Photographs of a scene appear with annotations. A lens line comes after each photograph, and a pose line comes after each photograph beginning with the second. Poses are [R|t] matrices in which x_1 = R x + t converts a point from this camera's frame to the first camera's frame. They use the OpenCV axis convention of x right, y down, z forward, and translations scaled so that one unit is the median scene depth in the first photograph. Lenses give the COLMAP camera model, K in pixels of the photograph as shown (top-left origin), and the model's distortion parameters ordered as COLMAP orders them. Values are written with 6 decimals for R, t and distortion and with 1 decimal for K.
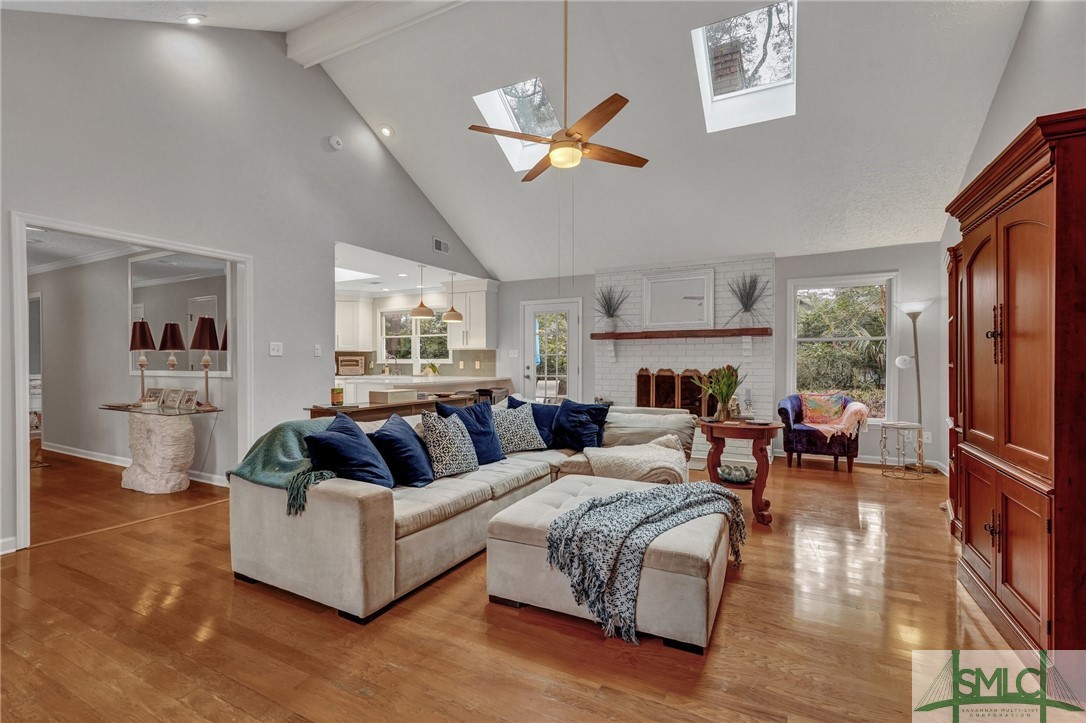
lens RADIAL K [[484.9, 0, 540.7], [0, 484.9, 363.3], [0, 0, 1]] dist [-0.012514, 0.006248]
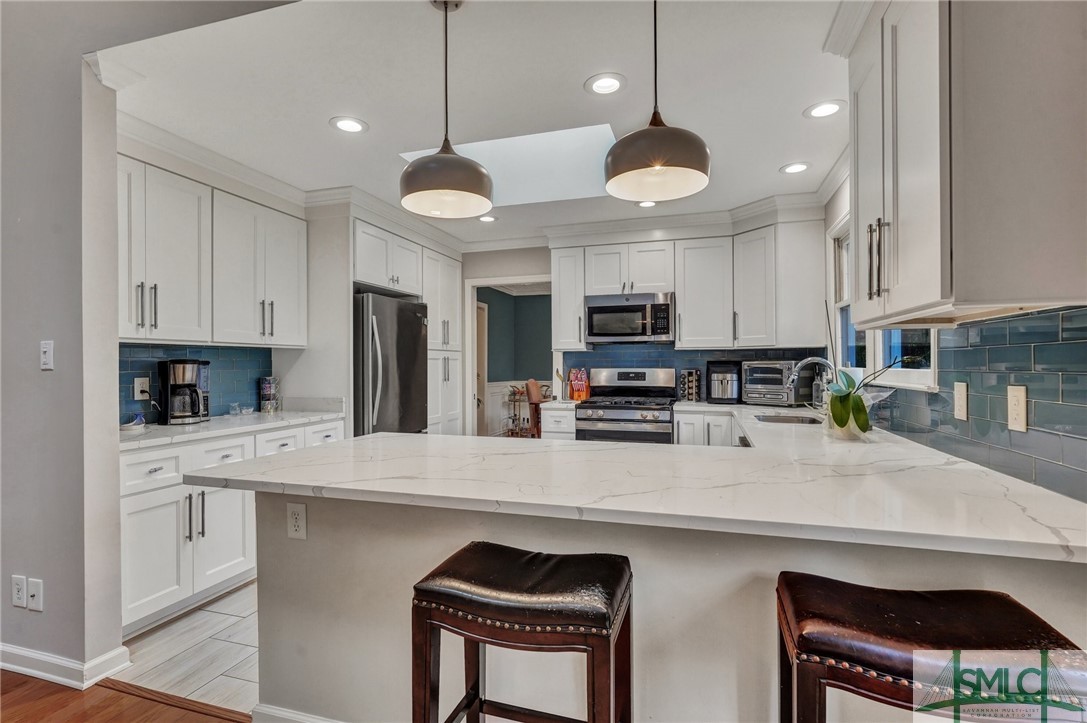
lens RADIAL K [[525.3, 0, 540.6], [0, 525.3, 363.5], [0, 0, 1]] dist [-0.004095, 0.000078]
pose [[0.181898, -0.000678, -0.983317, 0.031418], [-0.001130, 0.999999, -0.000899, -0.019597], [0.983317, 0.001275, 0.181897, 1.324013]]
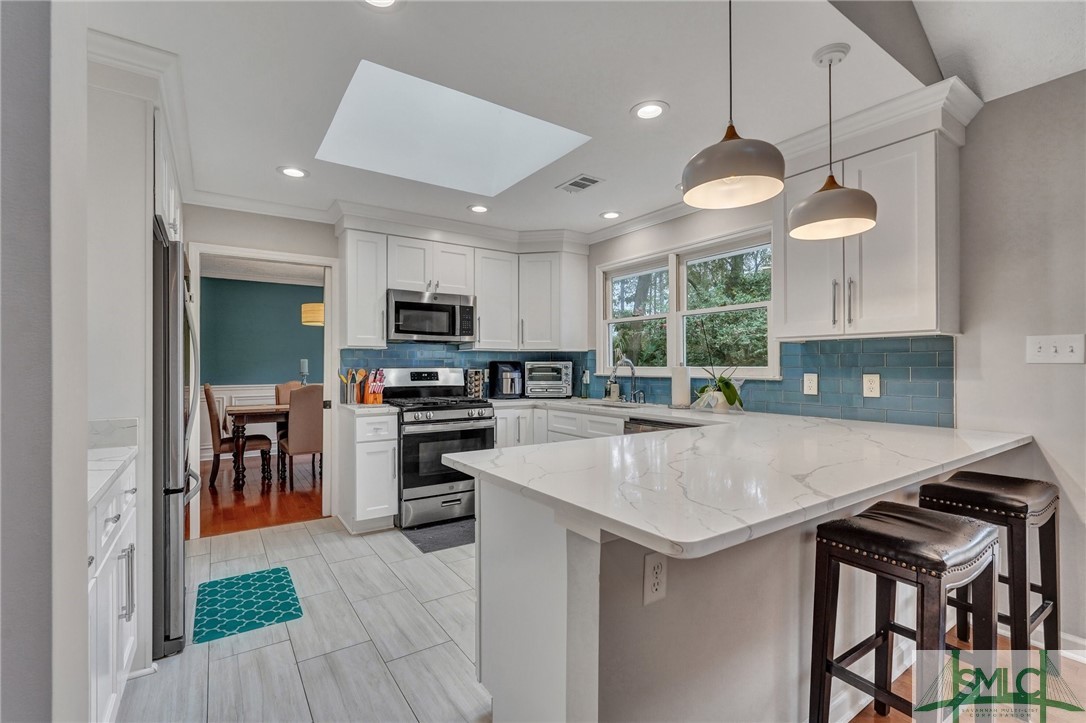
lens RADIAL K [[484.9, 0, 540.7], [0, 484.9, 363.3], [0, 0, 1]] dist [-0.012514, 0.006248]
pose [[0.881597, -0.001349, -0.472002, -0.286011], [-0.002851, 0.999962, -0.008184, -0.013949], [0.471995, 0.008561, 0.881560, 0.994984]]
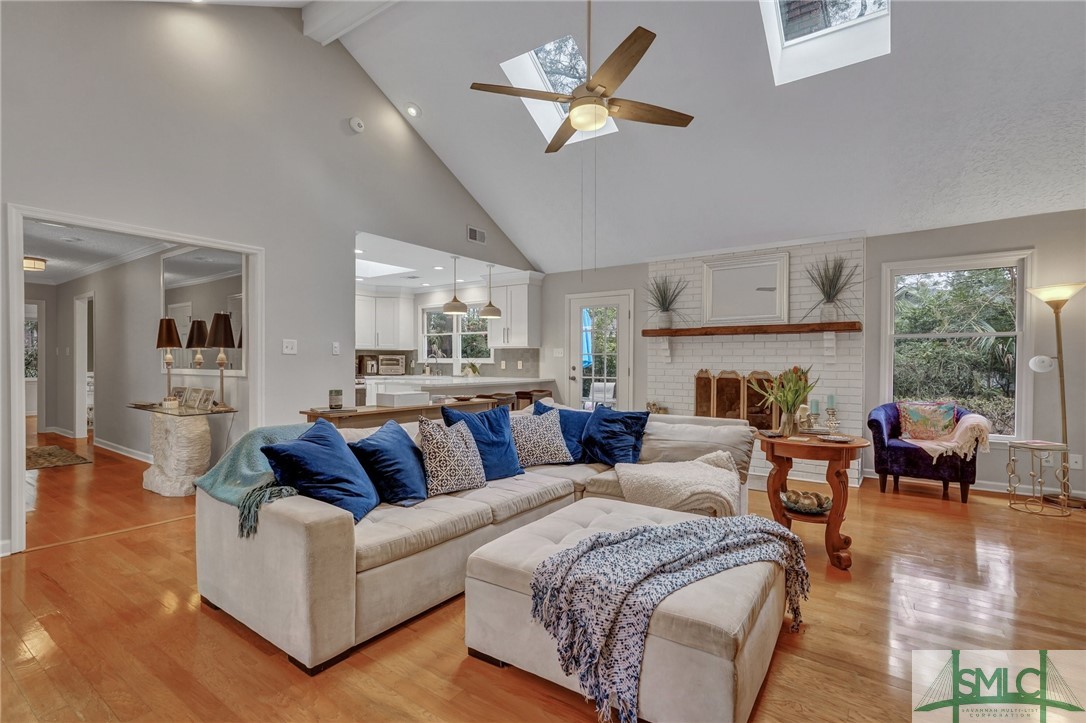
lens RADIAL K [[508.7, 0, 540.7], [0, 508.7, 363.2], [0, 0, 1]] dist [-0.003424, 0.002195]
pose [[0.991125, 0.004905, -0.132846, 0.060882], [-0.004930, 0.999988, 0.000142, 0.000023], [0.132845, 0.000514, 0.991137, 0.080570]]
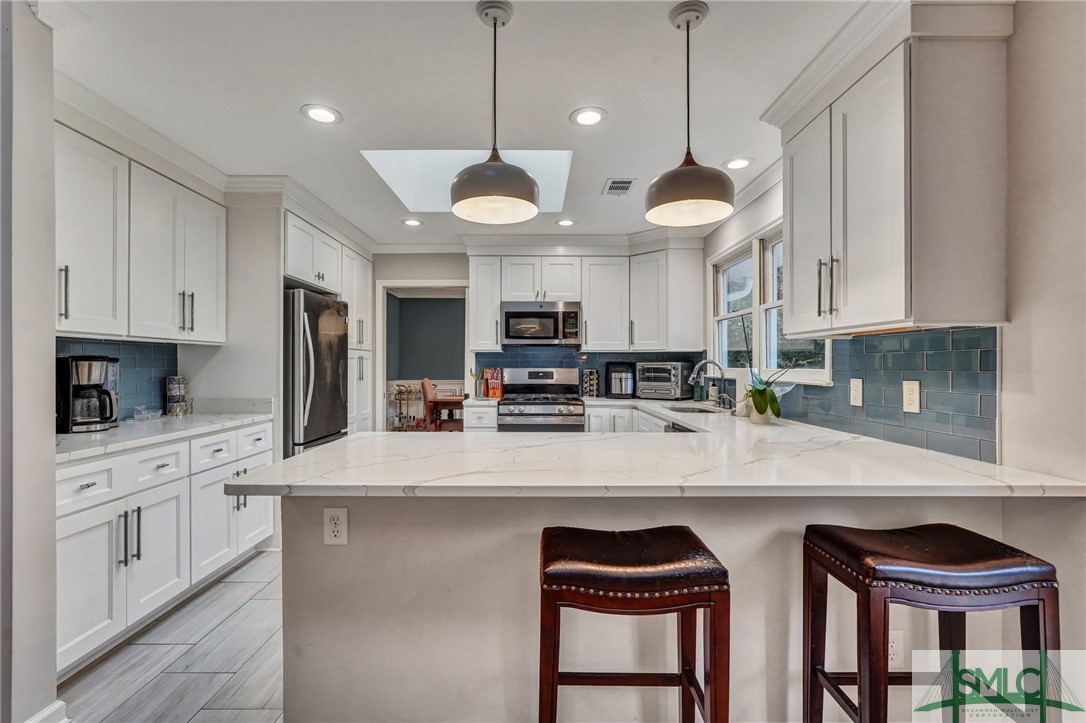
lens RADIAL K [[484.9, 0, 540.7], [0, 484.9, 363.3], [0, 0, 1]] dist [-0.012514, 0.006248]
pose [[0.472723, -0.000329, -0.881211, -0.010521], [-0.006493, 0.999971, -0.003856, -0.017959], [0.881187, 0.007545, 0.472708, 1.194930]]
